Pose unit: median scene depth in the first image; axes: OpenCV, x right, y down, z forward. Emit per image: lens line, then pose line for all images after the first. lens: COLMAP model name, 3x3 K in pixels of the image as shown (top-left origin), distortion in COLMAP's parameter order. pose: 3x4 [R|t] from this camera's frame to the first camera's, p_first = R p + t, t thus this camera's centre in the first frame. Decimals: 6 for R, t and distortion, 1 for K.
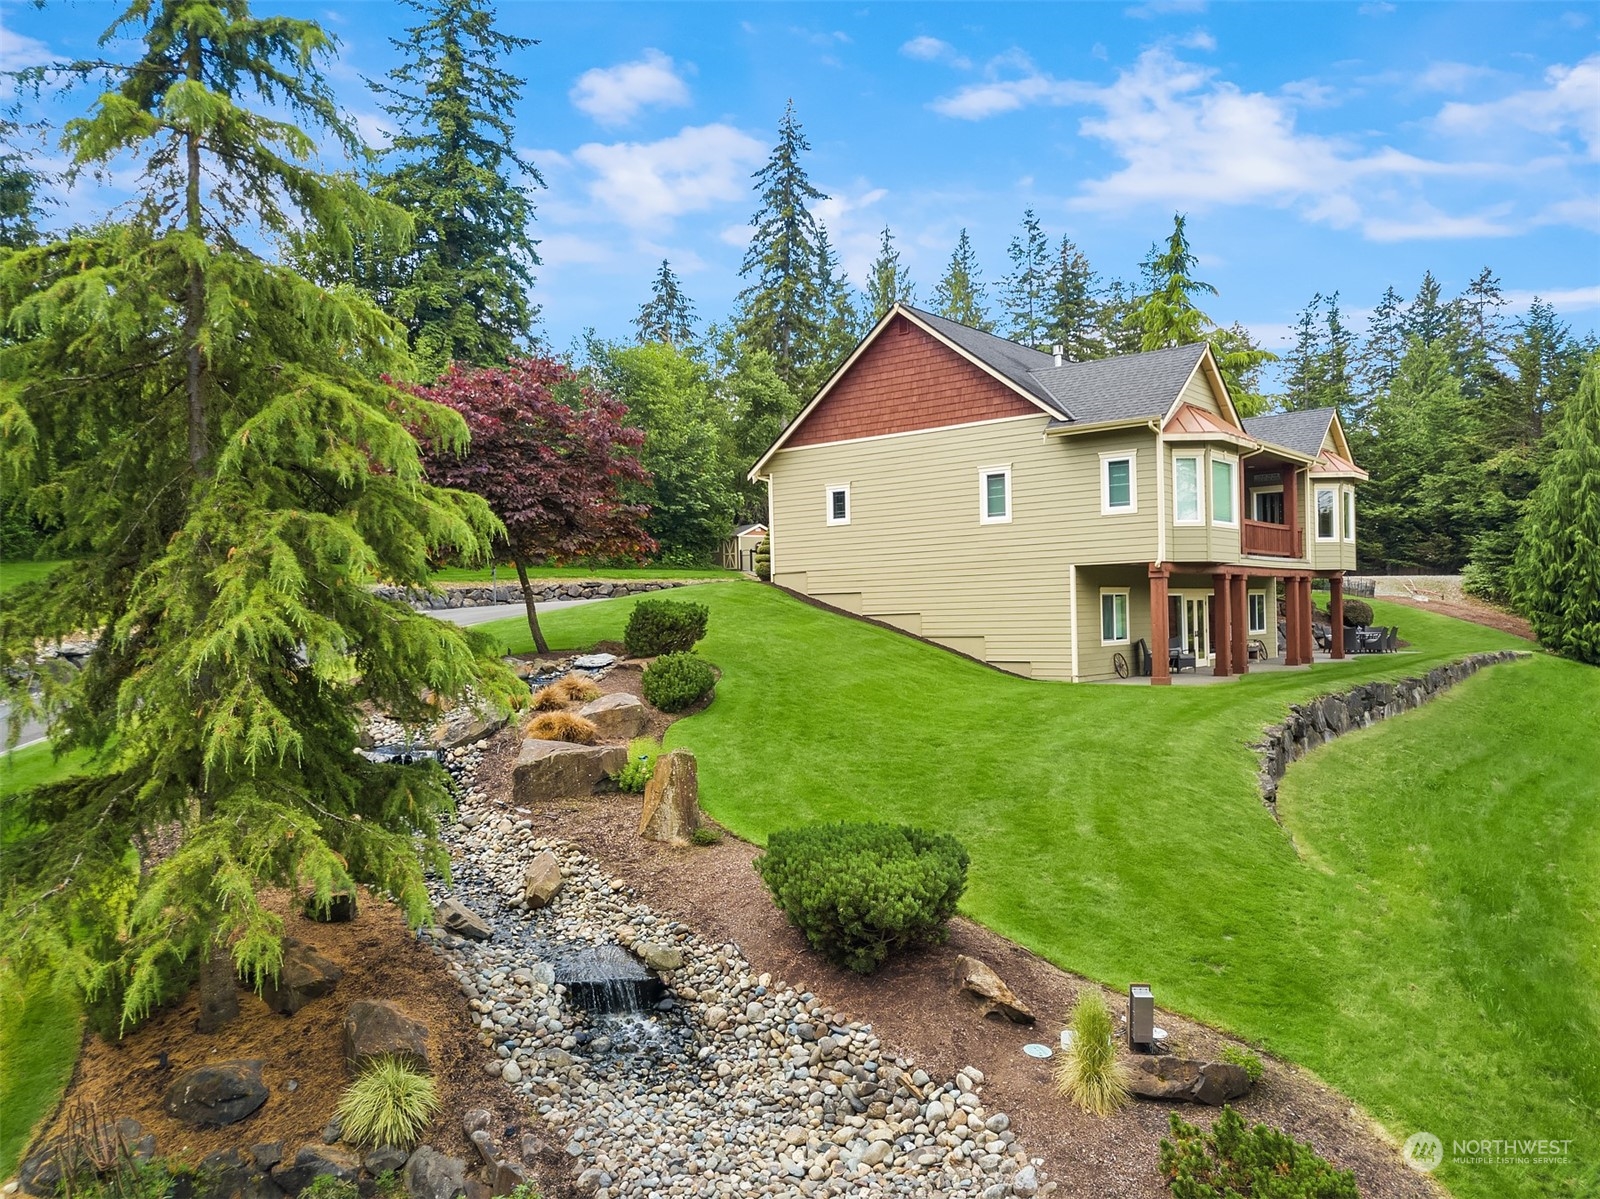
lens RADIAL K [[1205.9, 0, 803.5], [0, 1205.9, 608.9], [0, 0, 1]] dist [0.014230, 0.008200]
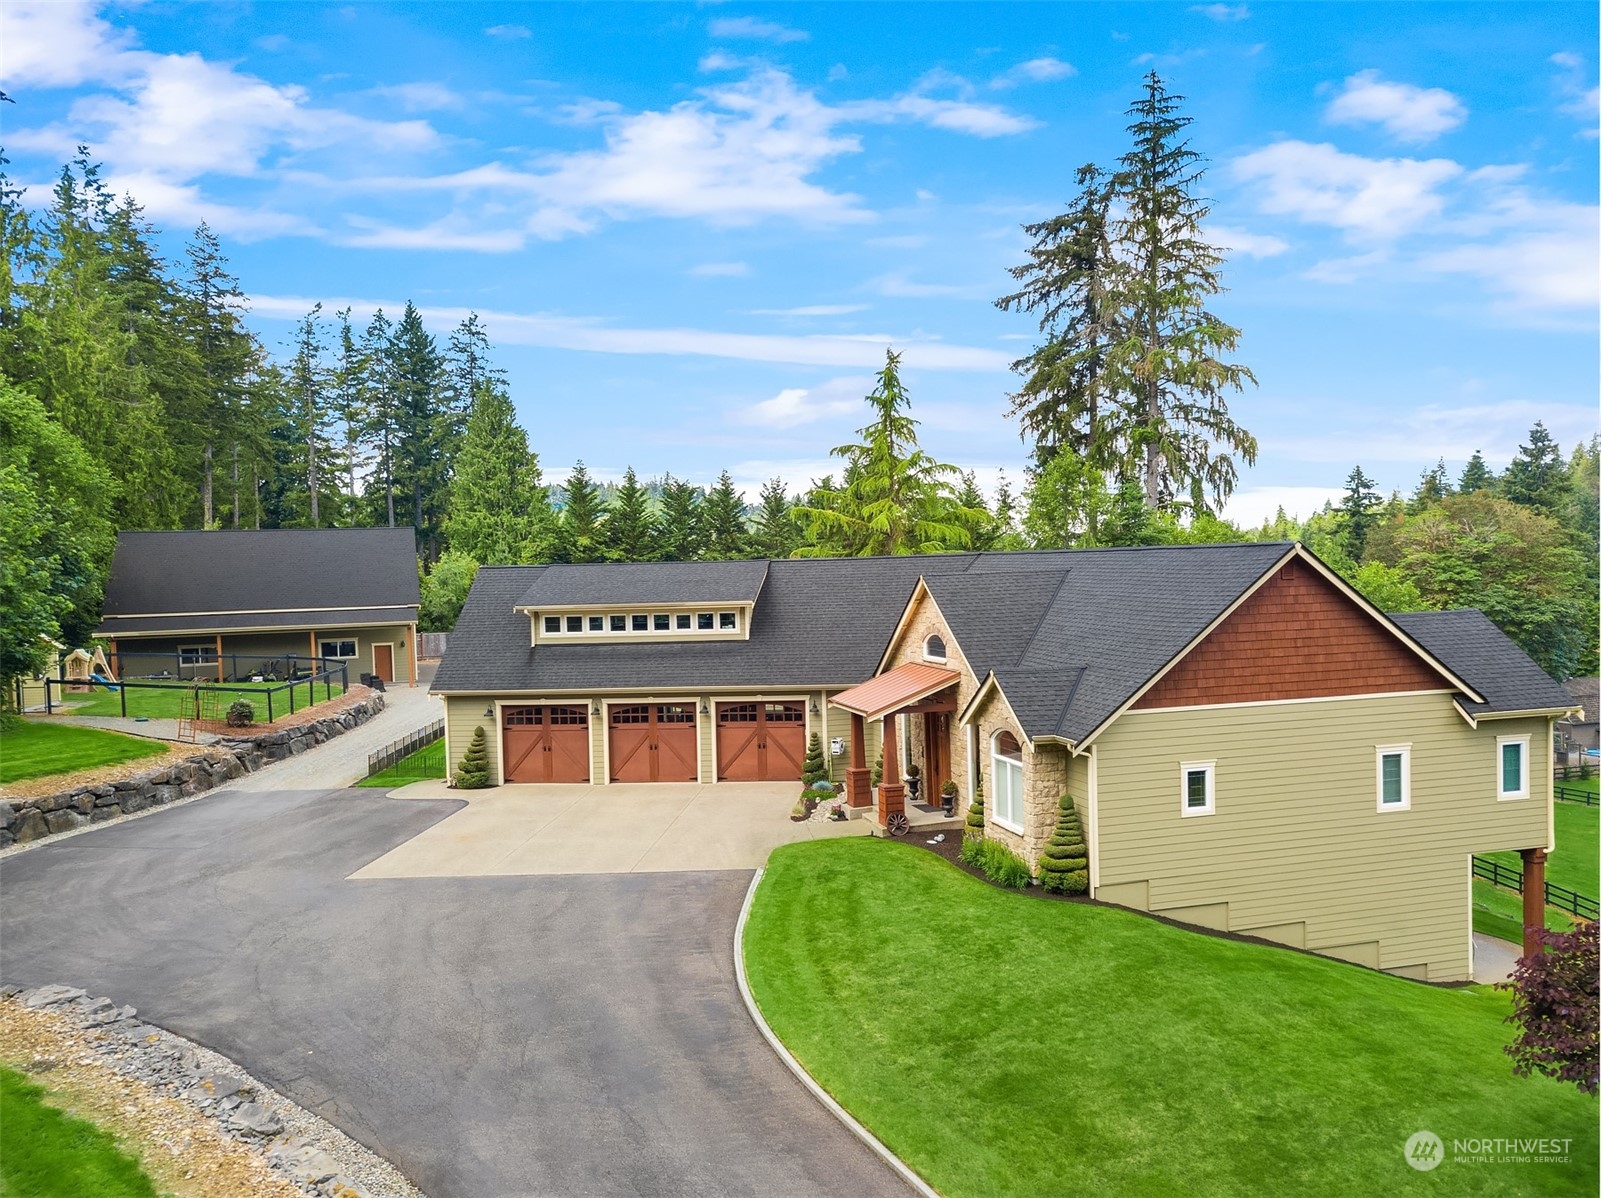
lens RADIAL K [[1206.7, 0, 804.5], [0, 1206.7, 591.9], [0, 0, 1]] dist [0.014230, 0.008200]
pose [[0.577641, -0.009987, 0.816230, -0.793506], [0.005446, 0.999950, 0.008380, -0.236224], [-0.816272, -0.000395, 0.577667, 0.828359]]
